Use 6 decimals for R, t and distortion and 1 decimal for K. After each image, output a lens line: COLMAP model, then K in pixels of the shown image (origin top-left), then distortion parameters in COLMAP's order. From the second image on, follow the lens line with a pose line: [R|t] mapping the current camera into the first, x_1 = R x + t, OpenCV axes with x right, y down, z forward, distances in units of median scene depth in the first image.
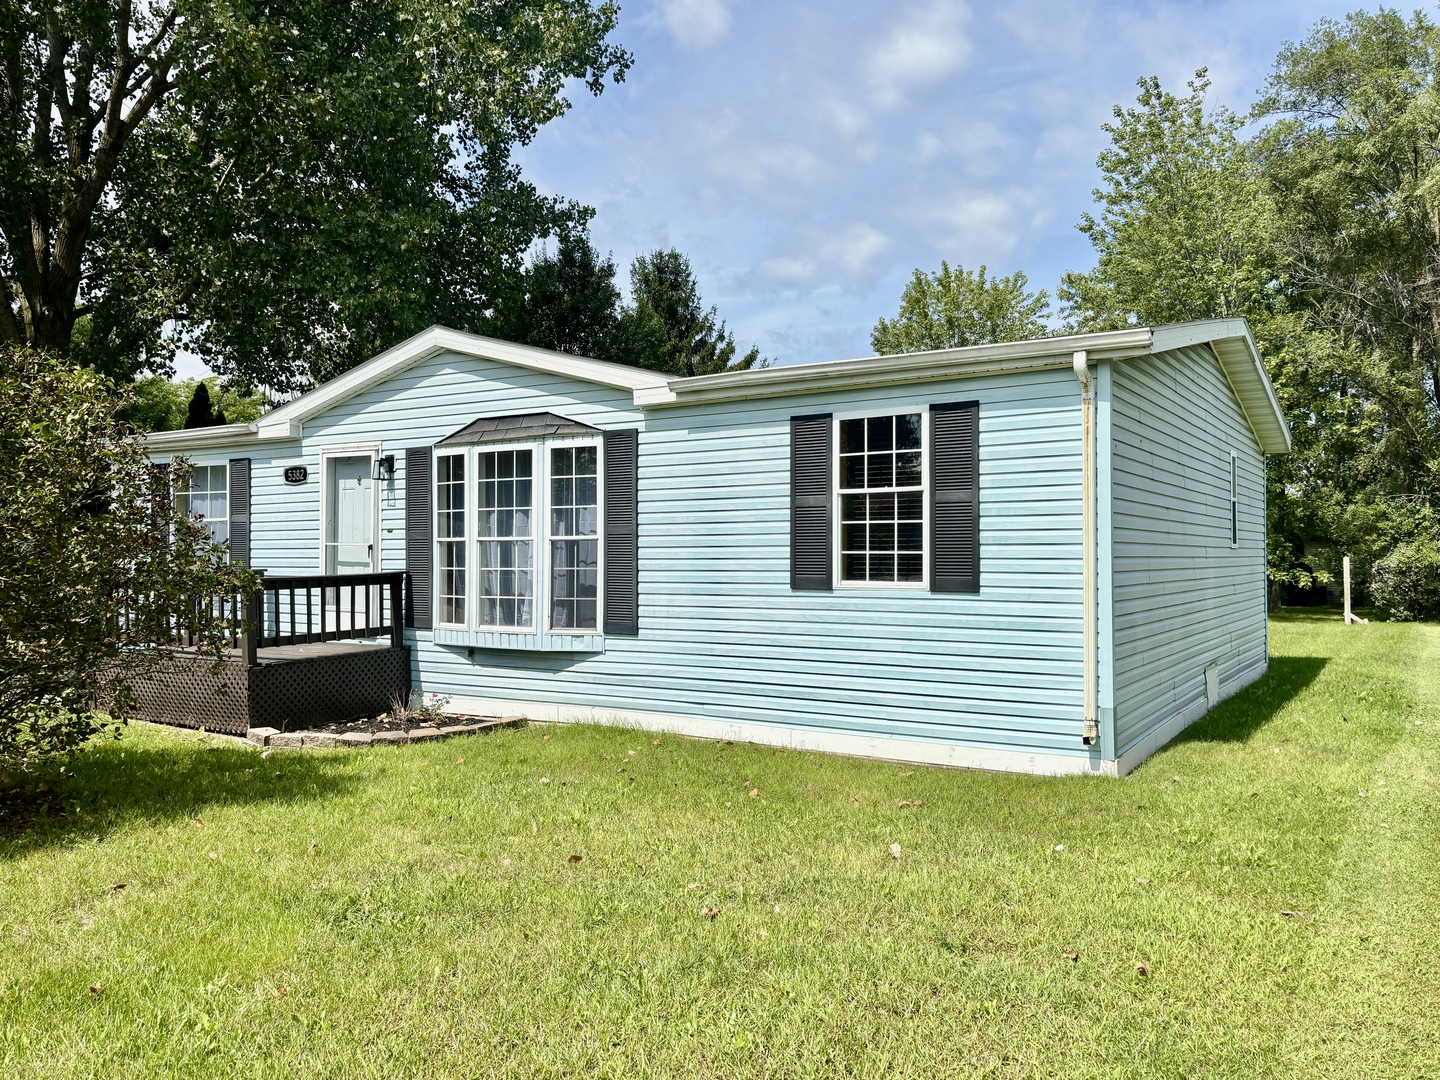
lens RADIAL K [[1158.7, 0, 720.0], [0, 1158.7, 540.0], [0, 0, 1]] dist [0.001613, -0.352439]
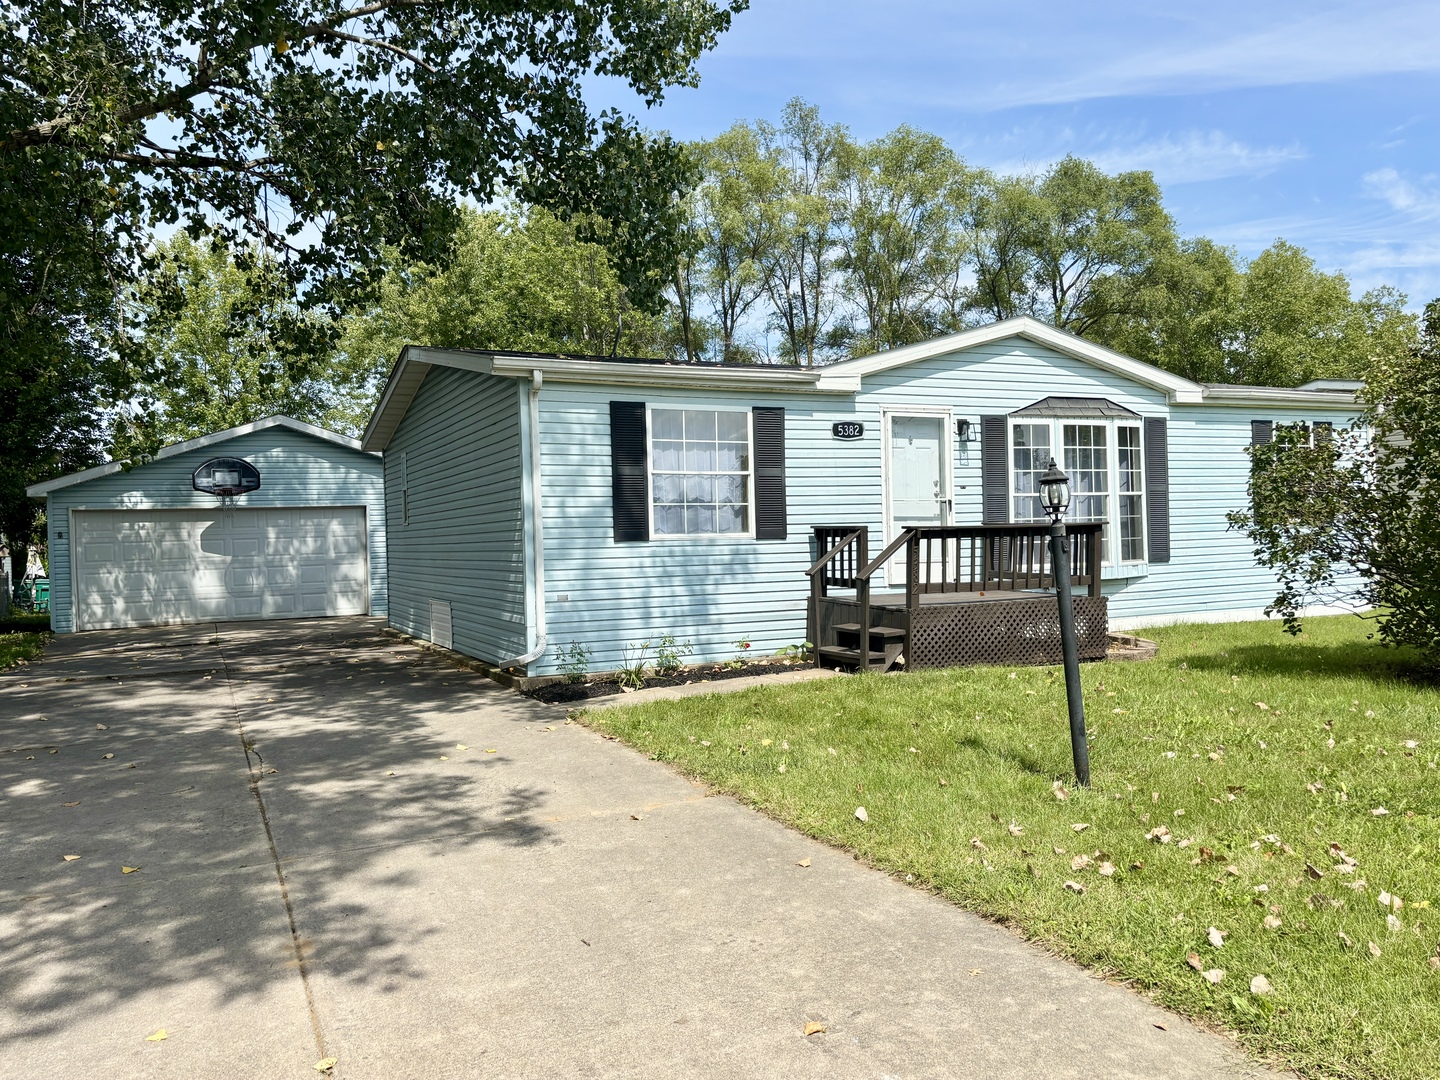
lens RADIAL K [[1158.7, 0, 720.0], [0, 1158.7, 540.0], [0, 0, 1]] dist [0.001613, -0.352439]
pose [[0.557557, -0.014693, 0.830009, -1.425014], [0.017263, 0.999832, 0.006103, 0.033910], [-0.829959, 0.010925, 0.557717, 0.607834]]
